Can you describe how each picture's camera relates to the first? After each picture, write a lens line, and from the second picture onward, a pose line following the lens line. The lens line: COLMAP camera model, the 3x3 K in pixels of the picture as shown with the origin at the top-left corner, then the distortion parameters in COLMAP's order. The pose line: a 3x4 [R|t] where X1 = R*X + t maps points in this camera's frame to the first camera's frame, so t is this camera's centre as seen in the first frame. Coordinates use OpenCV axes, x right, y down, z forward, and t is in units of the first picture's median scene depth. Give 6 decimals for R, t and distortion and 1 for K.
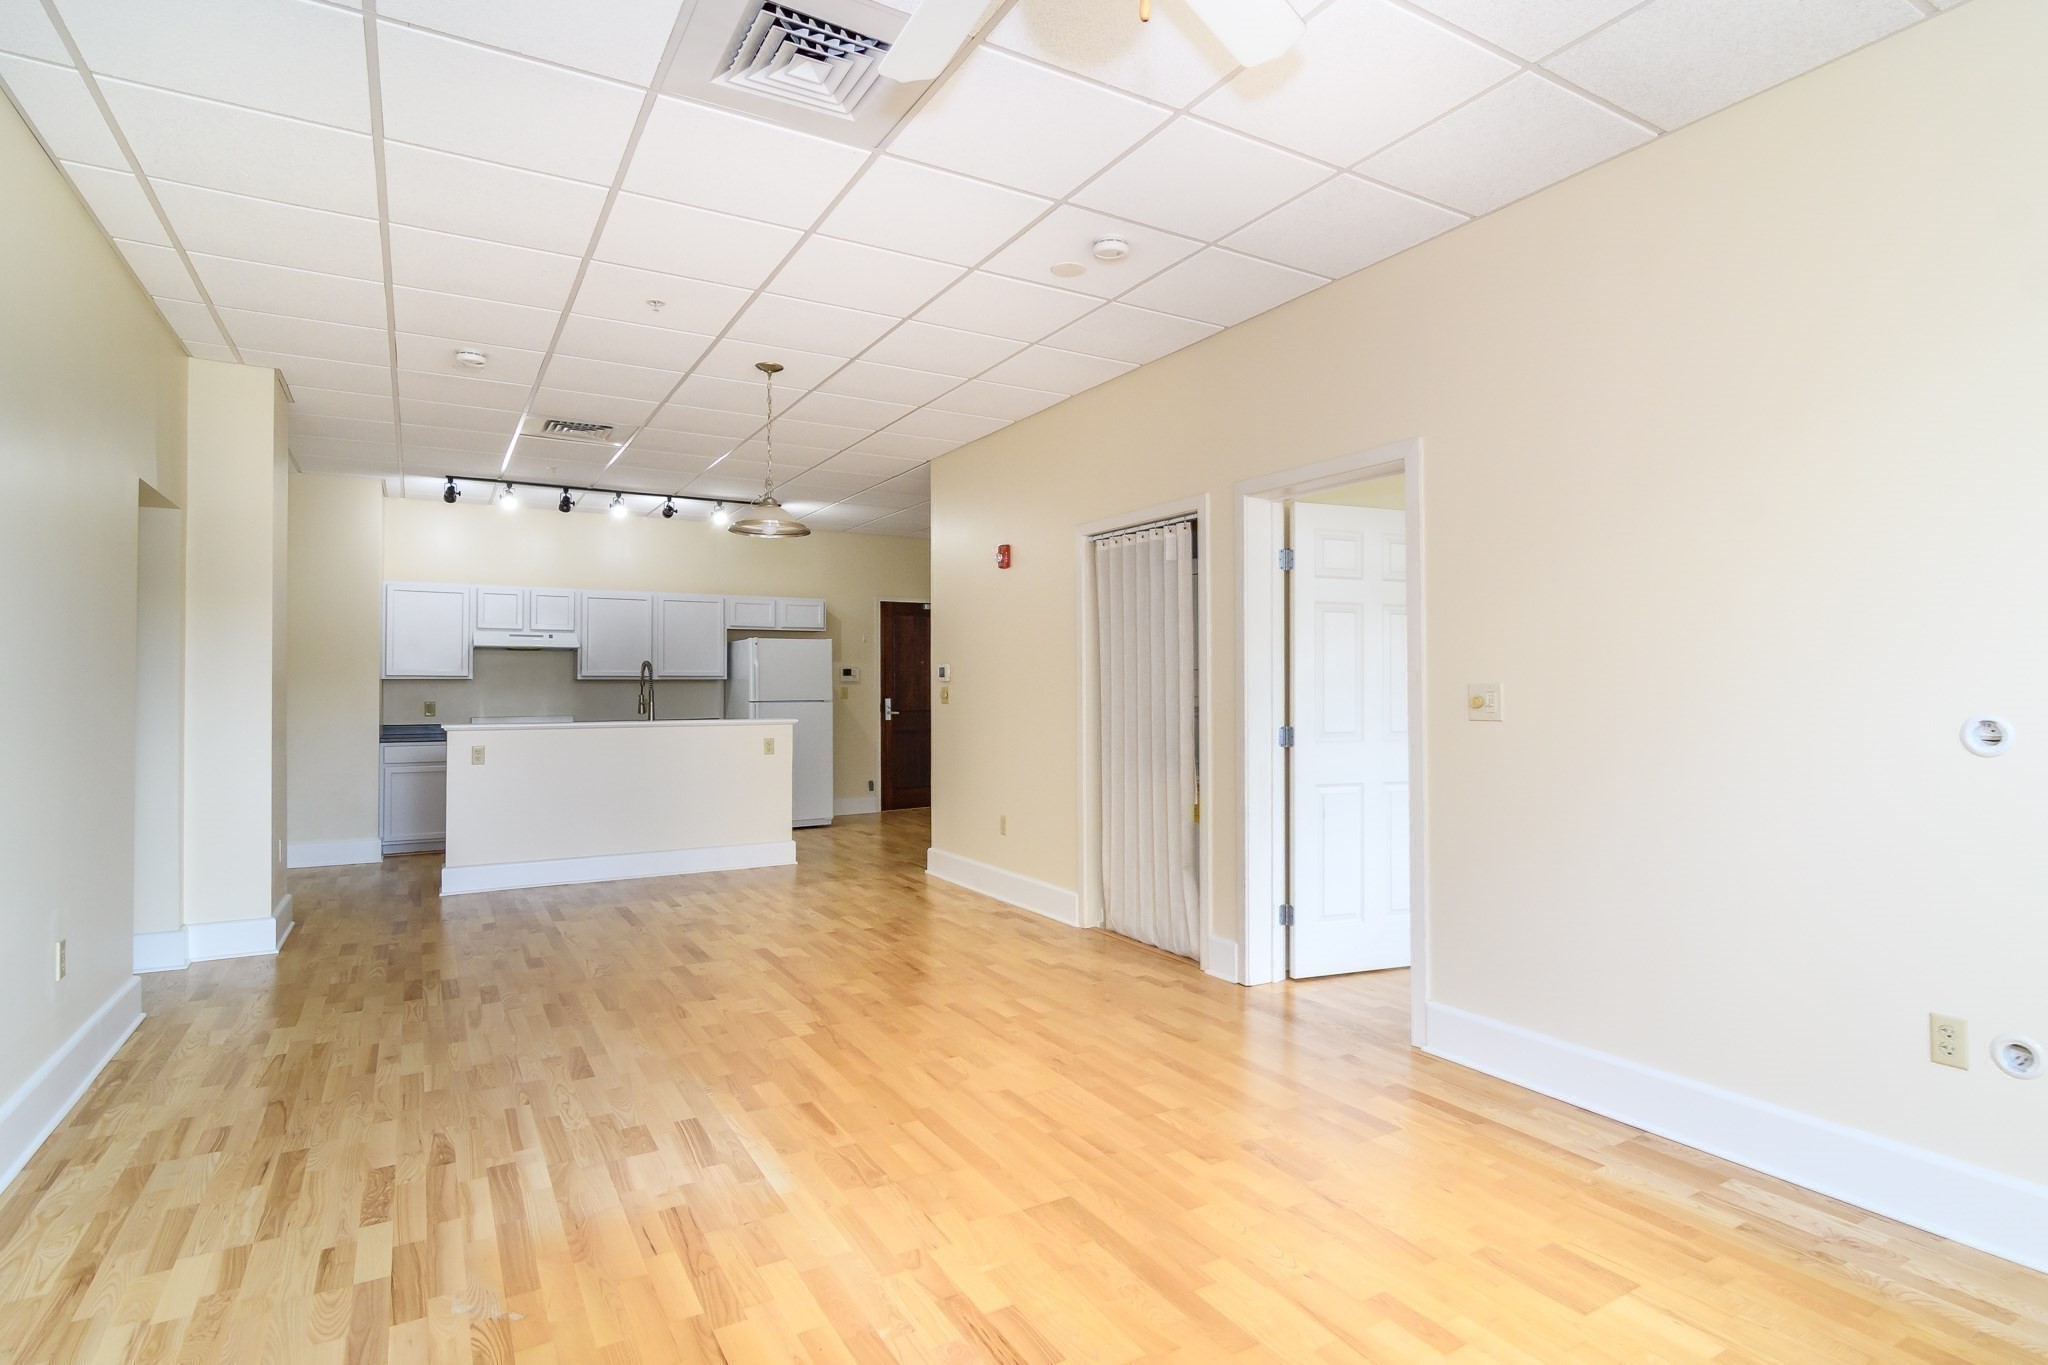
lens RADIAL K [[998.7, 0, 1014.6], [0, 998.7, 674.5], [0, 0, 1]] dist [0.002722, -0.000497]
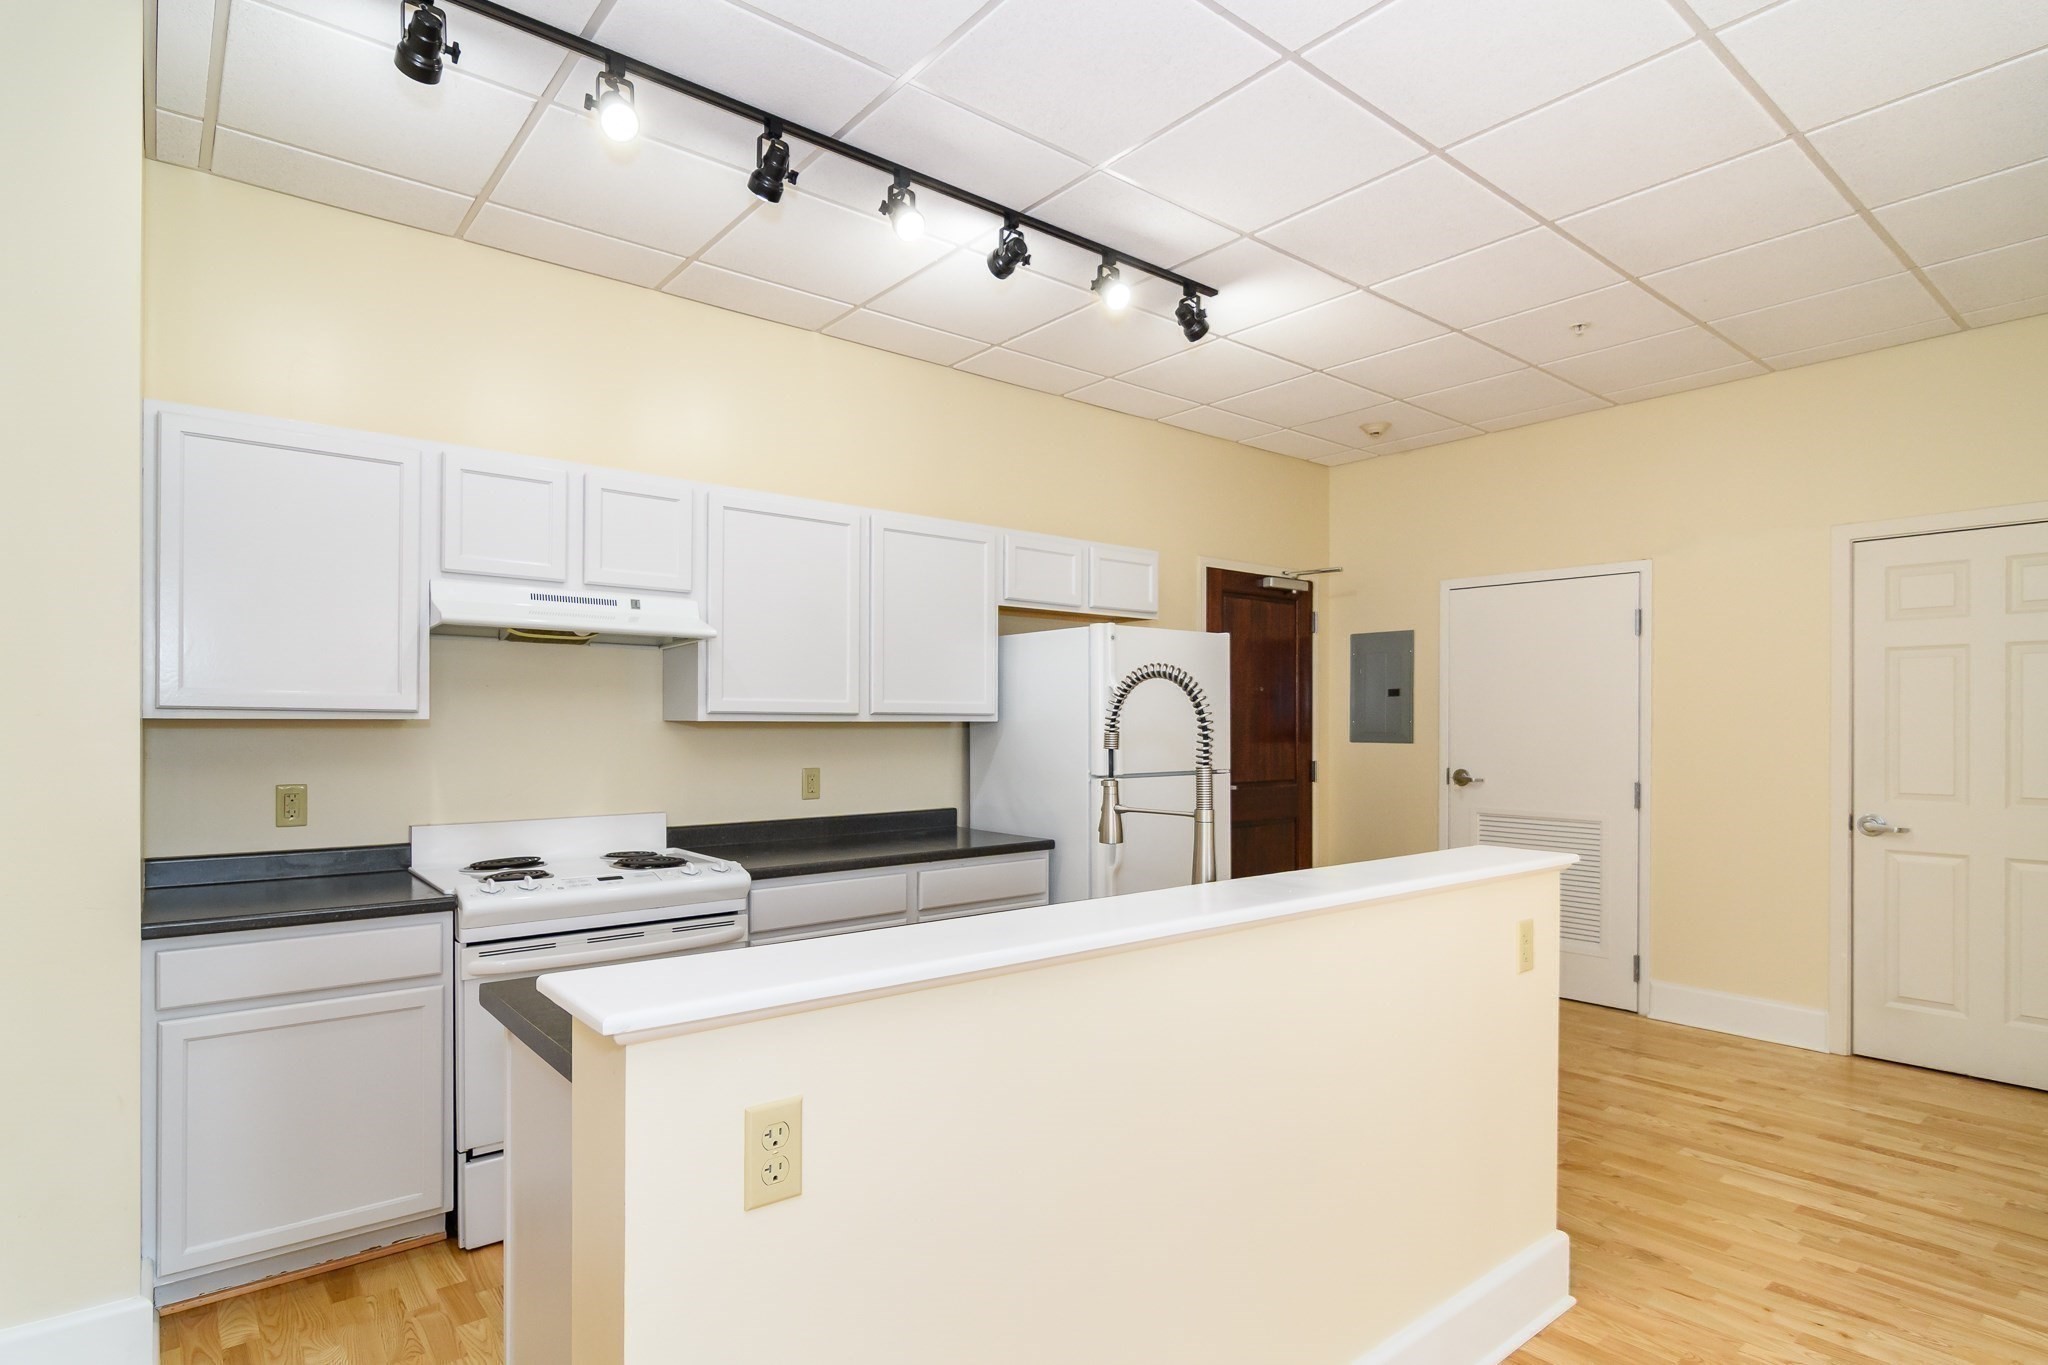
lens RADIAL K [[1059.0, 0, 975.5], [0, 1059.0, 732.7], [0, 0, 1]] dist [-0.000355, 0.000176]
pose [[0.992308, 0.007334, 0.123577, -0.392625], [-0.010087, 0.999714, 0.021667, -0.000414], [-0.123383, -0.022747, 0.992098, 0.603511]]
